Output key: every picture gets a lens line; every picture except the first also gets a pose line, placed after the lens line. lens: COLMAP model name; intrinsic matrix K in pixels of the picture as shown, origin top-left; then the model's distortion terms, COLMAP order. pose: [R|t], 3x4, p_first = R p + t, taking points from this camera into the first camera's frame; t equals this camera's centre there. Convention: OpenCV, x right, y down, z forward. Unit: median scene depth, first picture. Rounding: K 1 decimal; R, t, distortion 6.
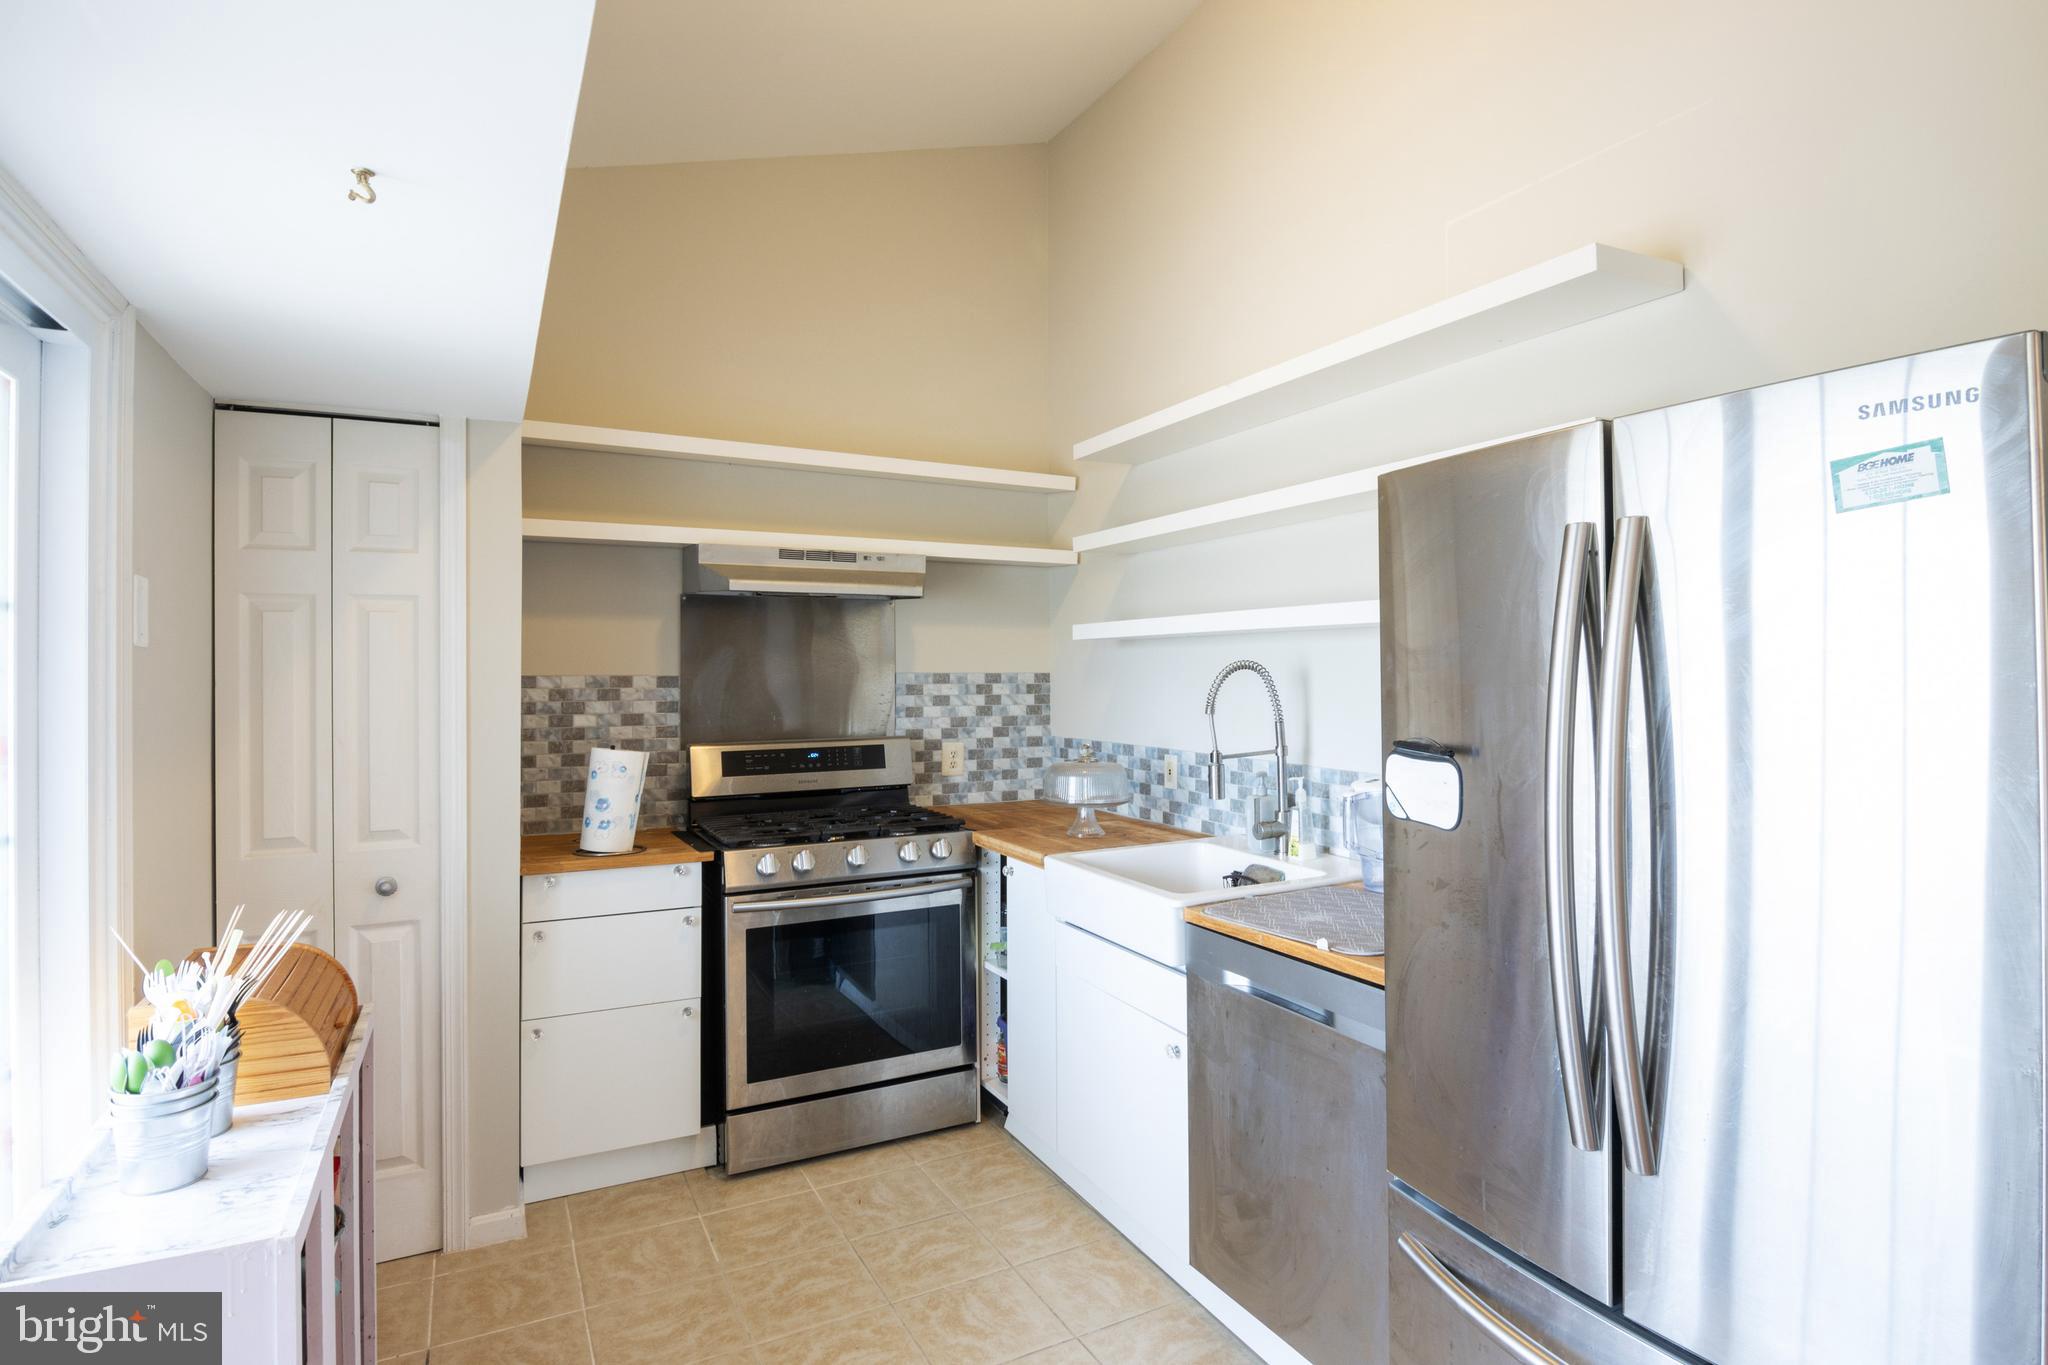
lens RADIAL K [[1053.3, 0, 1037.3], [0, 1053.3, 665.7], [0, 0, 1]] dist [-0.007765, -0.005520]
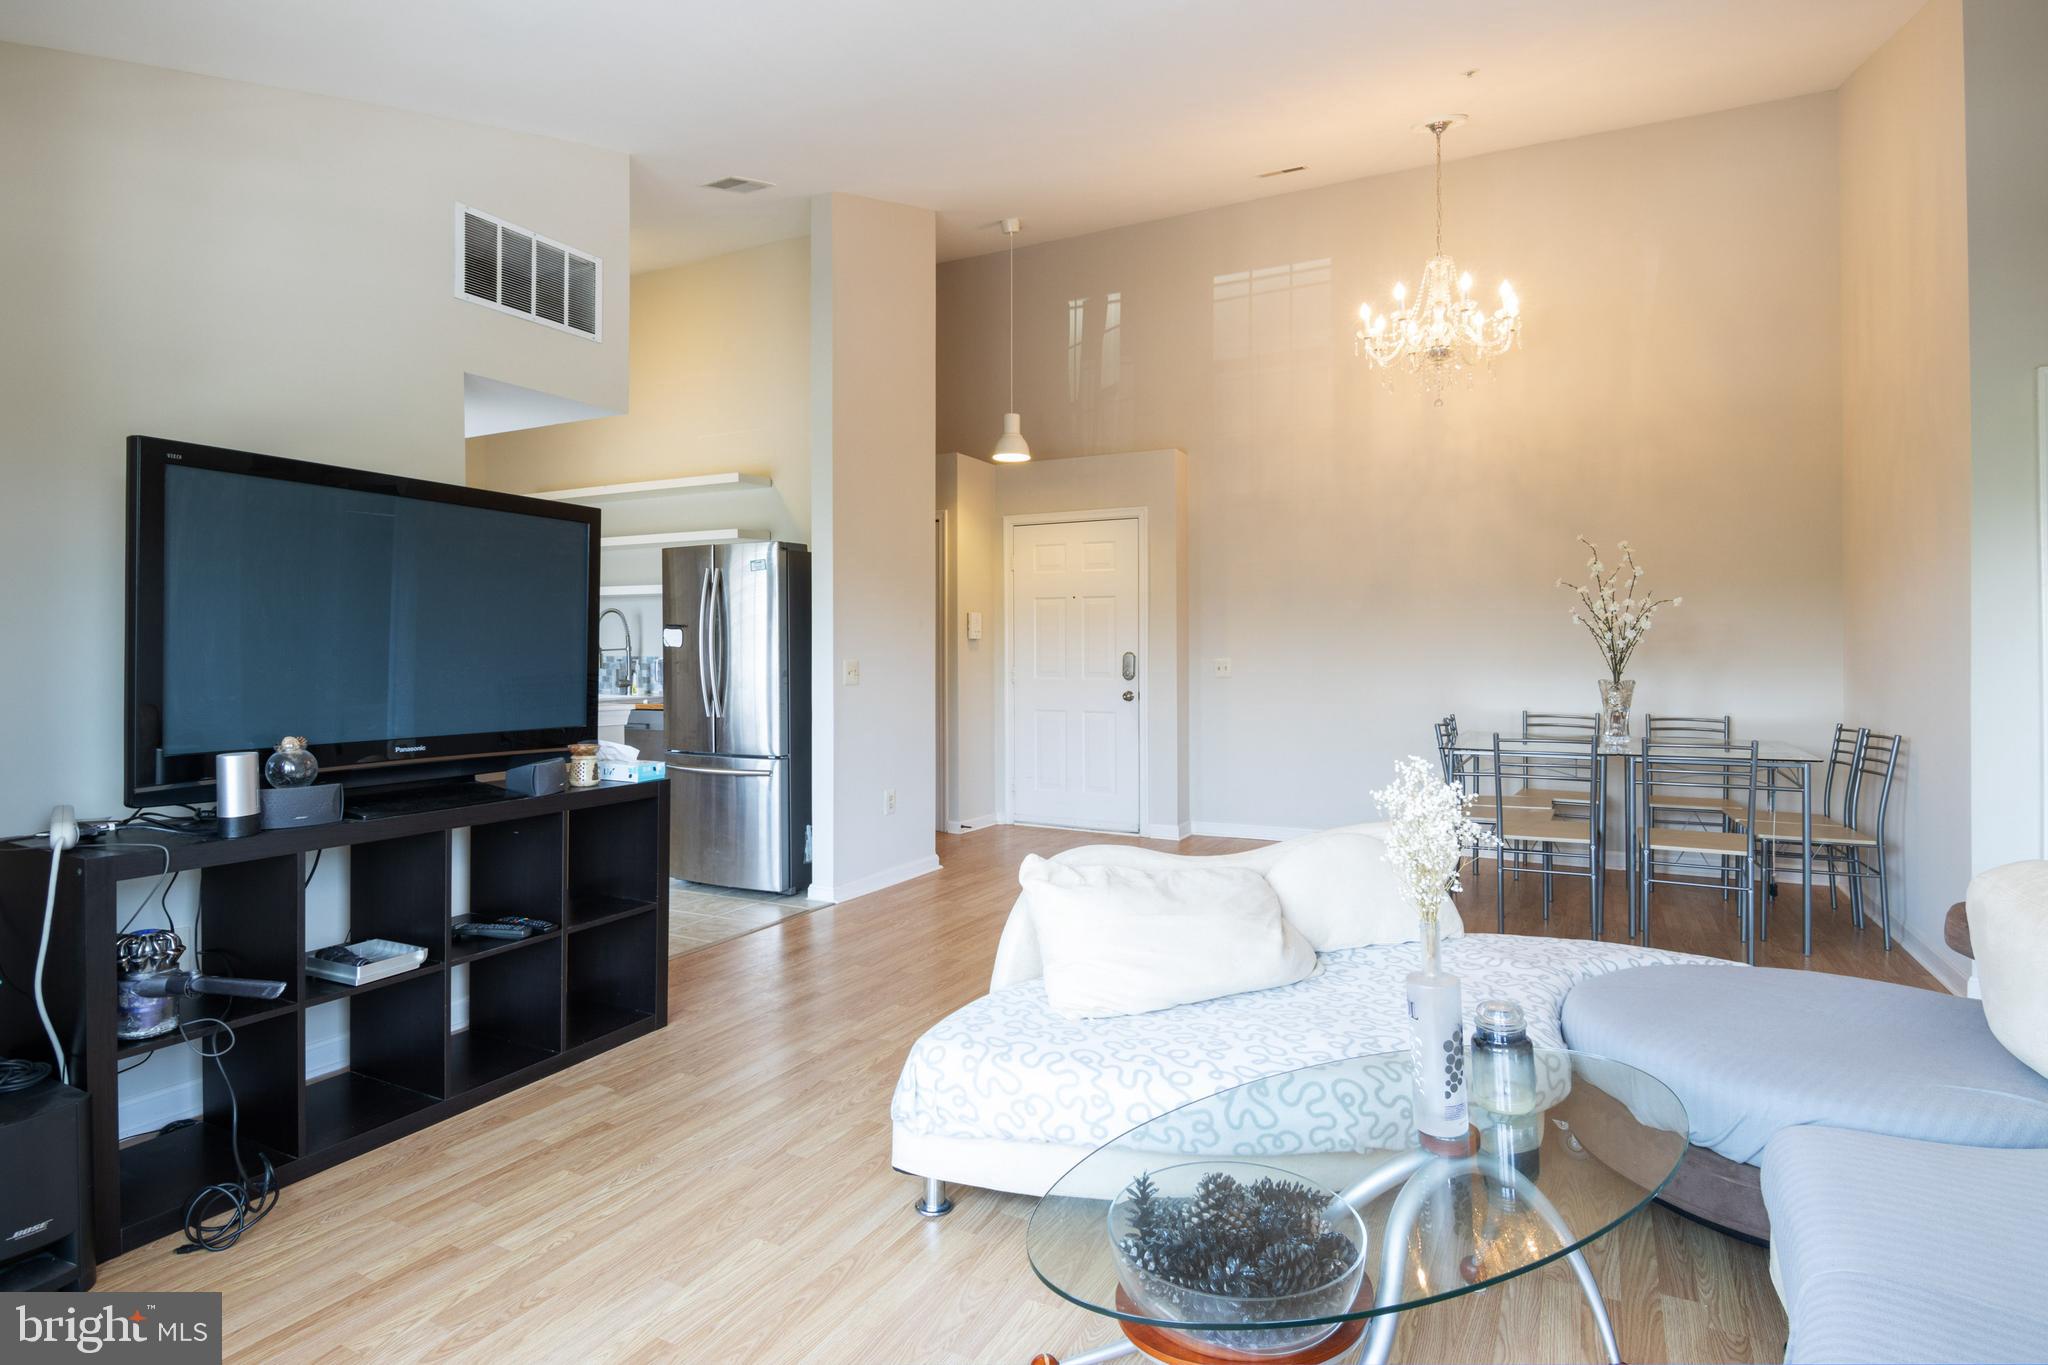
lens RADIAL K [[1053.3, 0, 1040.6], [0, 1053.3, 660.3], [0, 0, 1]] dist [-0.007765, -0.005520]
pose [[0.818375, -0.000315, 0.574685, -0.310717], [-0.003971, 0.999973, 0.006203, 0.078464], [-0.574671, -0.007359, 0.818351, -1.231875]]
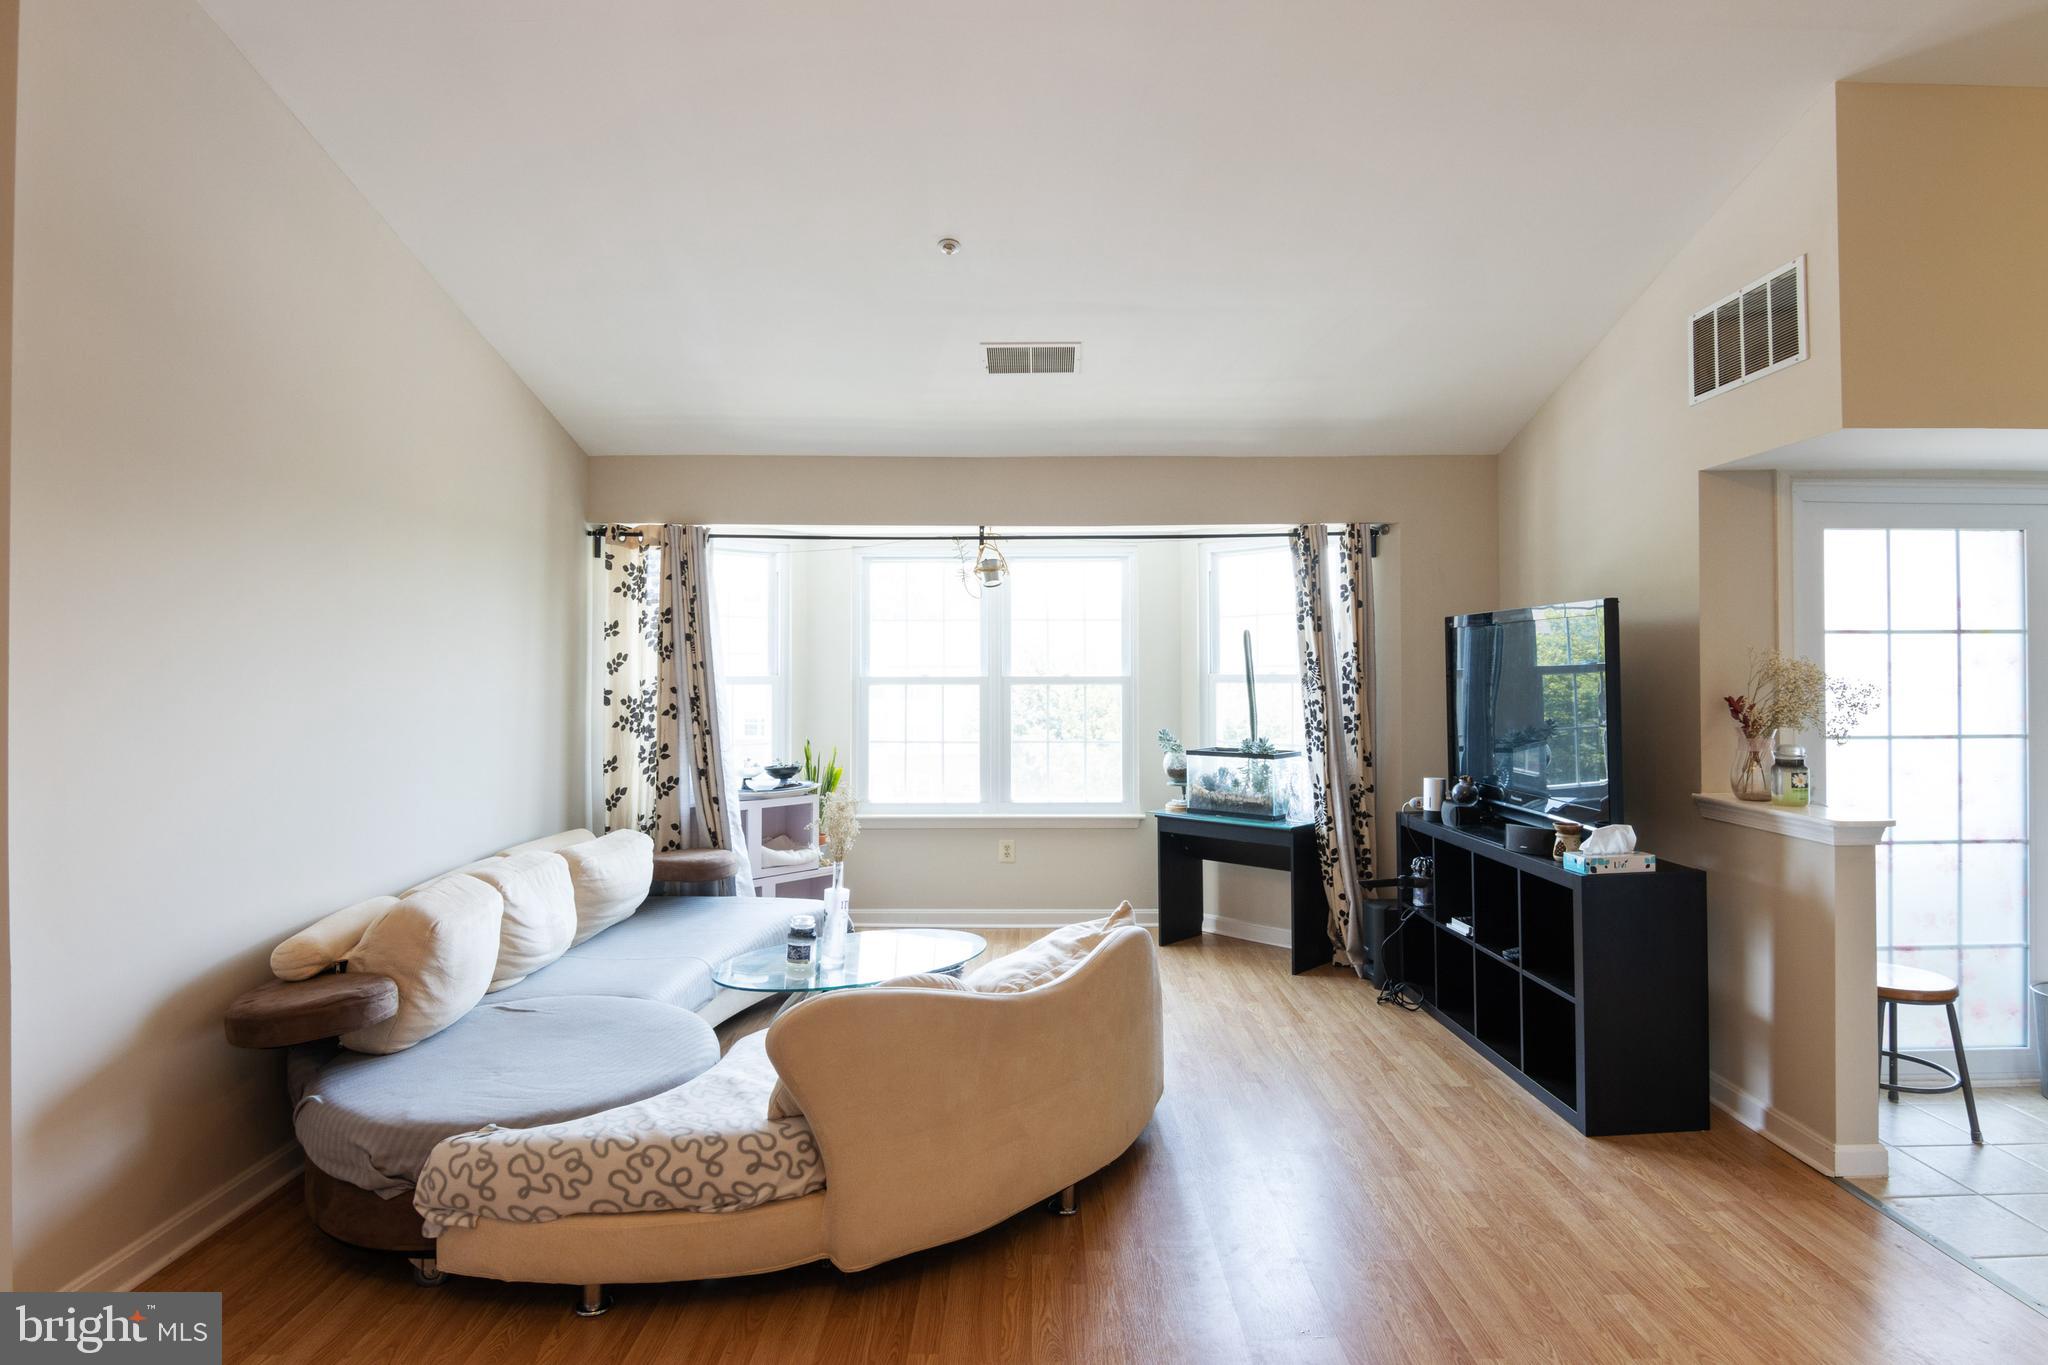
lens RADIAL K [[1100.4, 0, 1047.0], [0, 1100.4, 669.3], [0, 0, 1]] dist [-0.009310, -0.008673]
pose [[-0.454681, -0.000315, -0.890654, 1.155327], [0.007620, 0.999962, -0.004243, 0.007905], [0.890622, -0.008716, -0.454662, -0.134598]]
